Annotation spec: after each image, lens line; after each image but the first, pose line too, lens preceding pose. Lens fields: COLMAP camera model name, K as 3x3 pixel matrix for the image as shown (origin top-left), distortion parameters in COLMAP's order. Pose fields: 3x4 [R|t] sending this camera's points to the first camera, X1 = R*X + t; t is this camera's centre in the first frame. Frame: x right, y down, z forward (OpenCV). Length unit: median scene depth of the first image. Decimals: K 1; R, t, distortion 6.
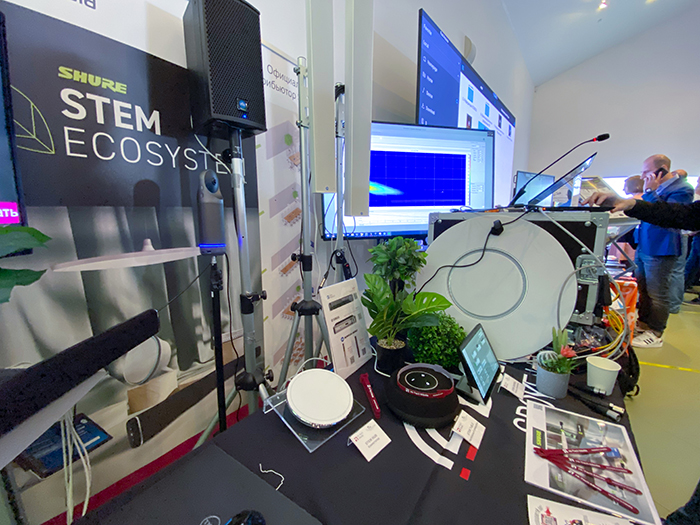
lens RADIAL K [[281.3, 0, 348.5], [0, 281.3, 259.3], [0, 0, 1]] dist [0.014294, -0.015101]
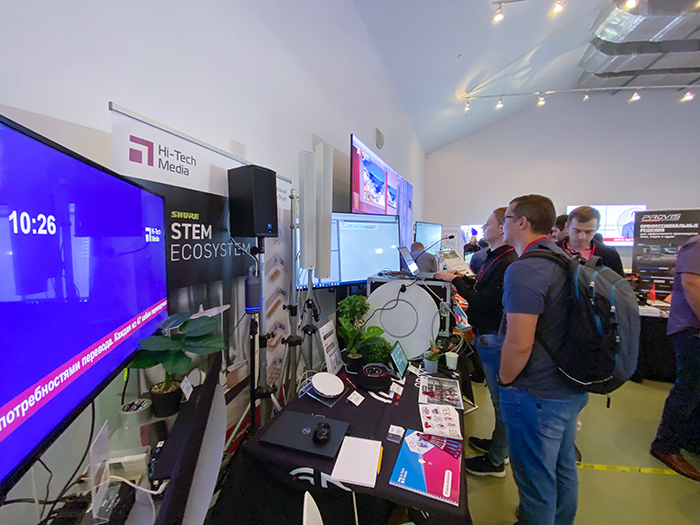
lens RADIAL K [[281.3, 0, 348.5], [0, 281.3, 259.3], [0, 0, 1]] dist [0.014294, -0.015101]
pose [[0.959802, -0.008648, 0.280545, -0.389701], [0.034381, 0.995620, -0.086936, -0.167504], [-0.278565, 0.093087, 0.955896, -0.788756]]
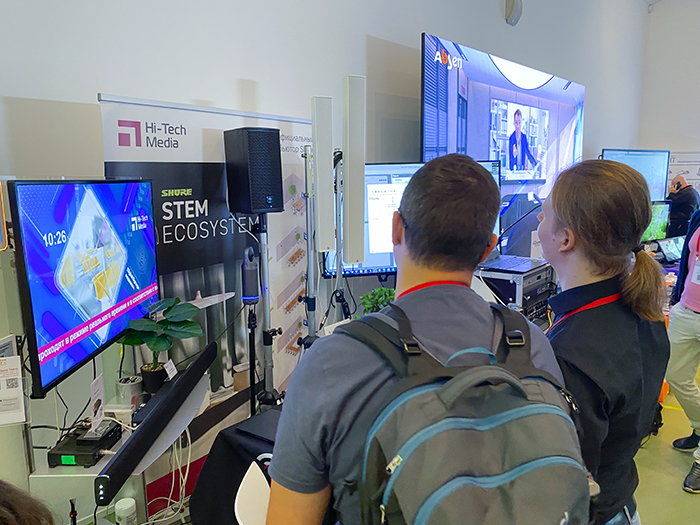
lens RADIAL K [[530.1, 0, 350.0], [0, 530.1, 262.5], [0, 0, 1]] dist [0.022034, -0.001519]
pose [[0.999663, -0.006537, -0.025120, 0.099491], [0.006530, 0.999979, -0.000349, -0.218065], [0.025122, 0.000185, 0.999684, -1.675655]]
